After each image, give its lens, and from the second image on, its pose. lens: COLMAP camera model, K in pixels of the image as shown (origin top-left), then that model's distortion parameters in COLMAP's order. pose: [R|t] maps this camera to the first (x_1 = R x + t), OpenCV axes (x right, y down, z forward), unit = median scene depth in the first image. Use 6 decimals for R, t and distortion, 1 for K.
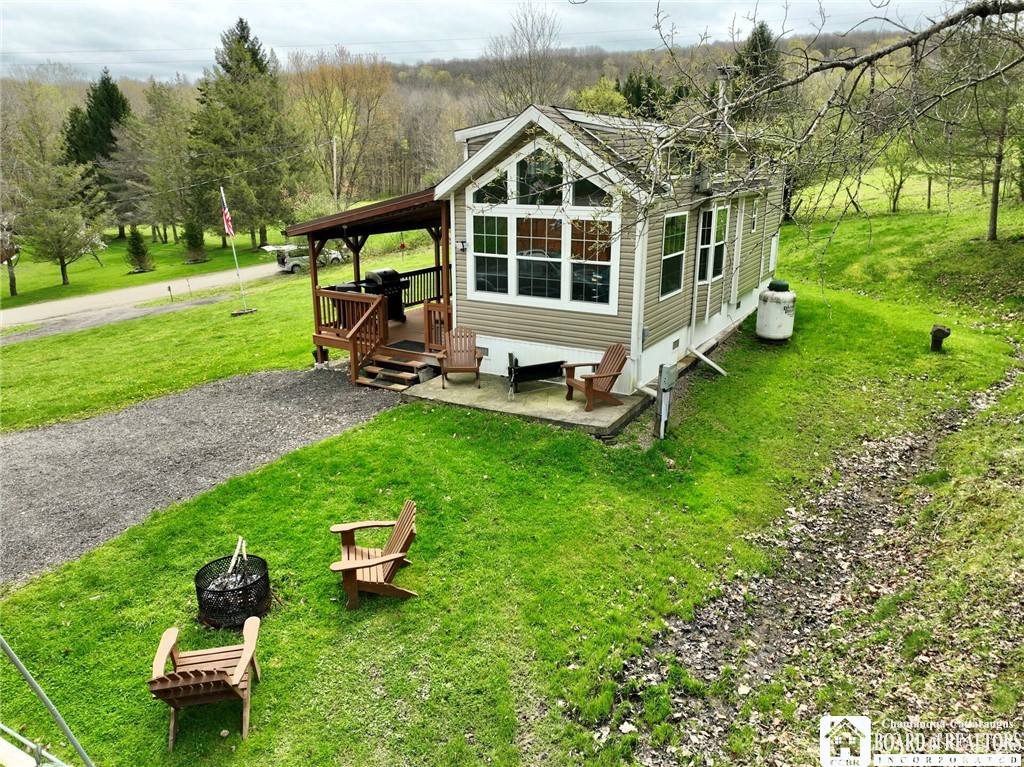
lens RADIAL K [[719.0, 0, 510.2], [0, 719.0, 380.3], [0, 0, 1]] dist [-0.009480, 0.025427]
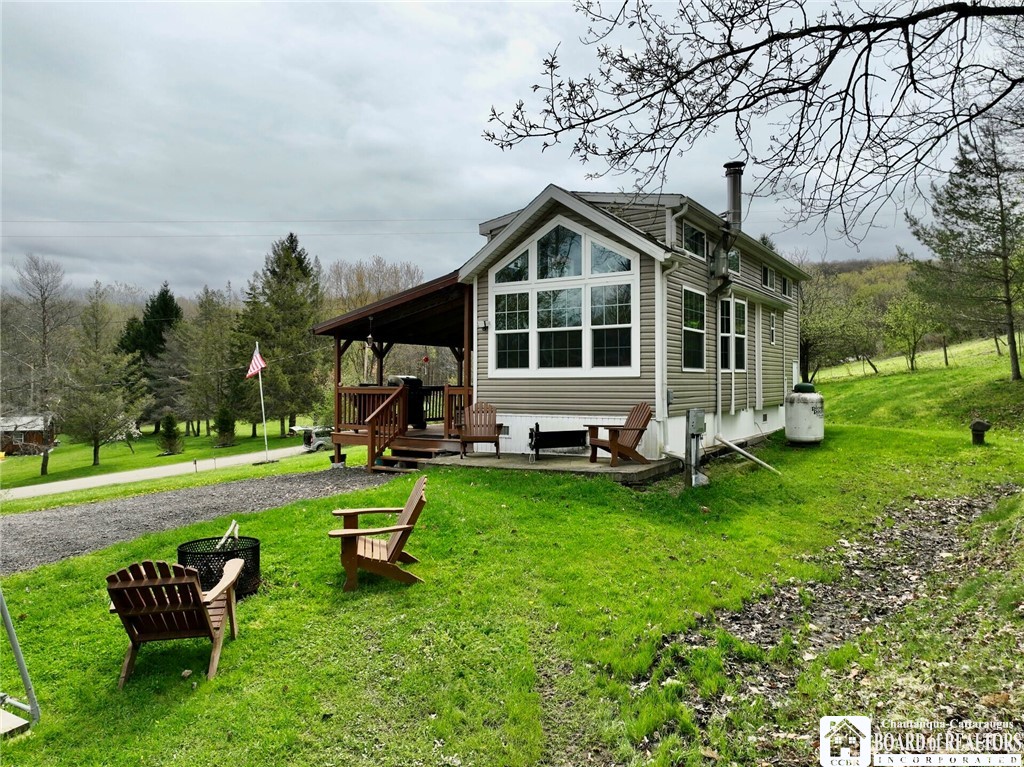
lens RADIAL K [[719.0, 0, 511.2], [0, 719.0, 380.8], [0, 0, 1]] dist [-0.009480, 0.025427]
pose [[0.999516, -0.002027, -0.031054, 0.003129], [-0.007001, 0.957654, -0.287836, 0.180742], [0.030323, 0.287914, 0.957176, 0.050529]]
